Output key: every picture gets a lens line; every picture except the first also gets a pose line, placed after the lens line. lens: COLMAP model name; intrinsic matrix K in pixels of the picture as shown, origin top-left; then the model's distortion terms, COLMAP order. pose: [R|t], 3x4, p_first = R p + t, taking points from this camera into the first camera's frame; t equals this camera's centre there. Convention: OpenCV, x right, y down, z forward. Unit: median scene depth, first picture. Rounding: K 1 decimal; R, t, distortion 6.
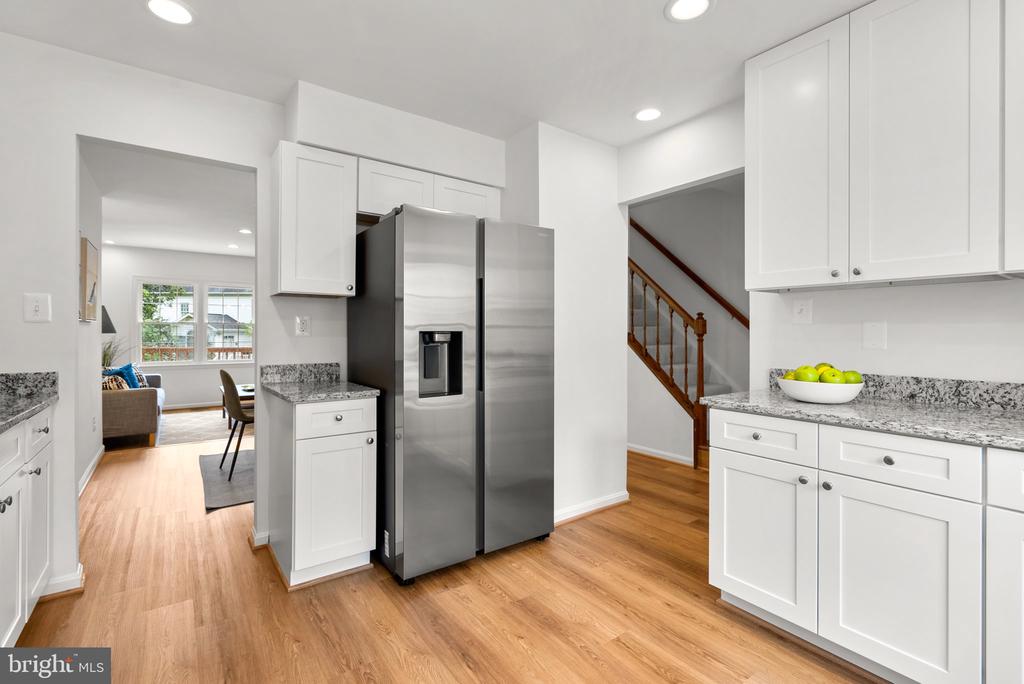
lens RADIAL K [[464.1, 0, 515.0], [0, 464.1, 331.5], [0, 0, 1]] dist [0.000155, 0.000095]
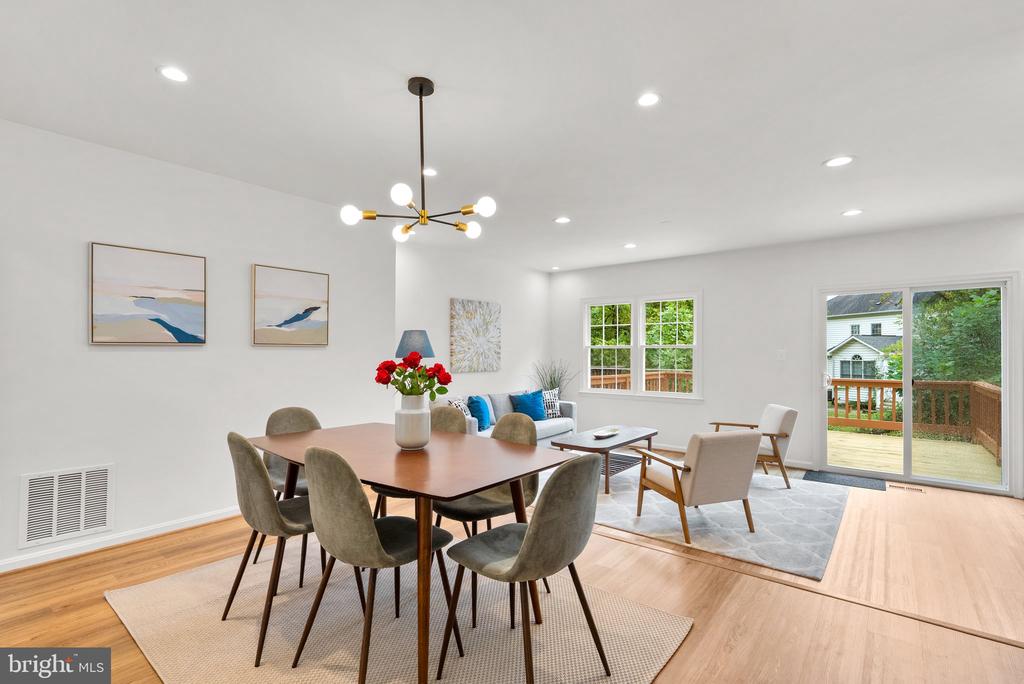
lens RADIAL K [[472.3, 0, 510.7], [0, 472.3, 350.7], [0, 0, 1]] dist [-0.000395, 0.000370]
pose [[0.259670, -0.009551, -0.965650, 0.113945], [-0.001203, 0.999947, -0.010213, -0.001180], [0.965697, 0.003813, 0.259645, 0.686253]]
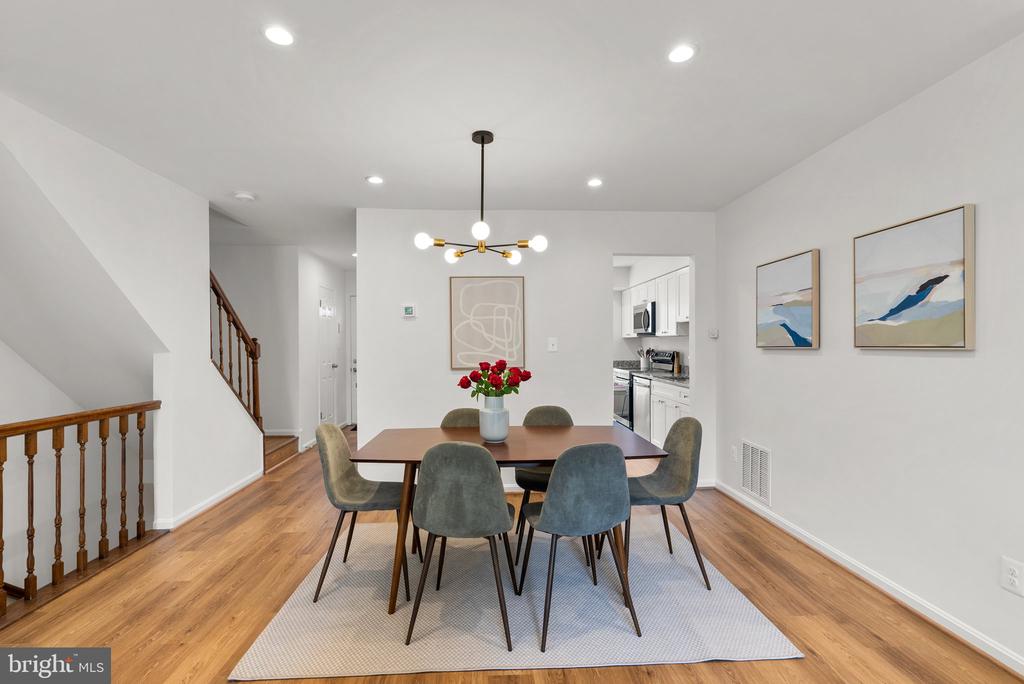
lens RADIAL K [[474.4, 0, 510.1], [0, 474.4, 347.2], [0, 0, 1]] dist [-0.000147, 0.000006]
pose [[-0.838394, -0.003971, 0.545051, -0.477838], [0.001392, 0.999955, 0.009426, -0.018485], [-0.545064, 0.008661, -0.838350, 1.046009]]
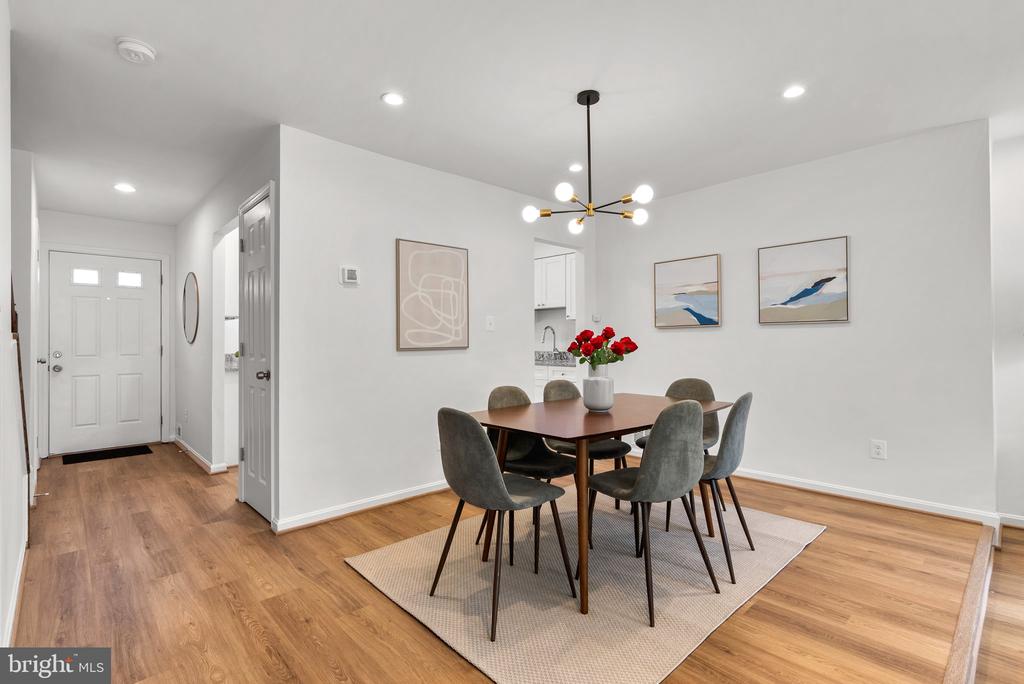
lens RADIAL K [[484.6, 0, 513.2], [0, 484.6, 337.6], [0, 0, 1]] dist [-0.000827, 0.000505]
pose [[-0.992219, 0.000512, -0.124506, -0.119236], [0.001675, 0.999956, -0.009234, 0.008850], [0.124495, -0.009371, -0.992176, 1.106816]]
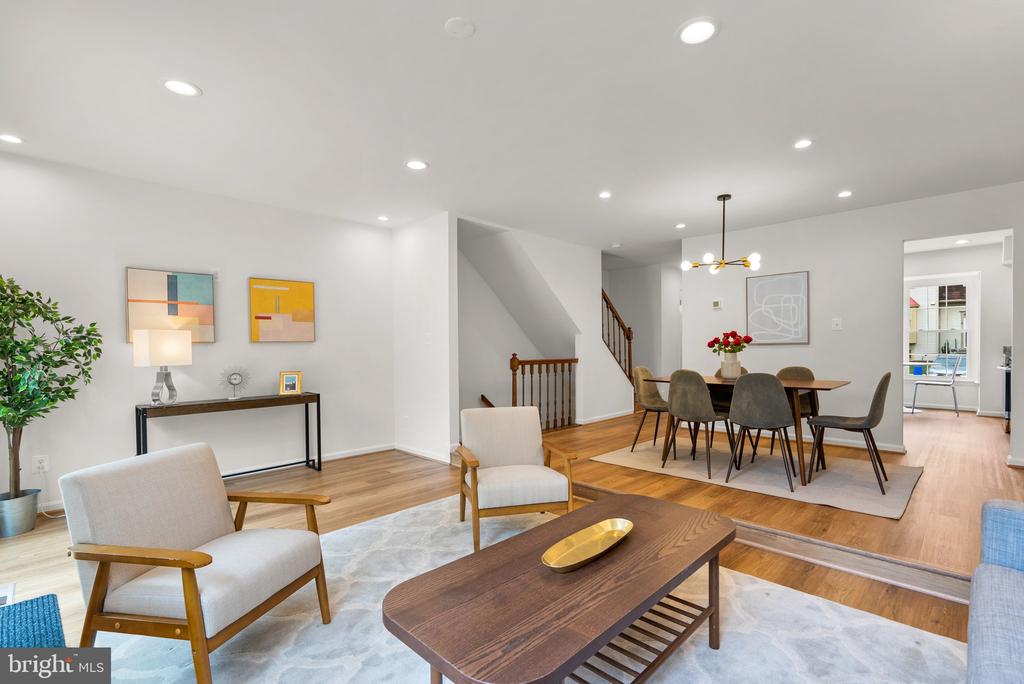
lens RADIAL K [[472.3, 0, 510.7], [0, 472.3, 350.7], [0, 0, 1]] dist [-0.000395, 0.000370]
pose [[-0.165258, -0.014103, 0.986150, -0.858708], [0.008450, 0.999841, 0.015715, 0.011230], [-0.986214, 0.010930, -0.165112, 1.131651]]
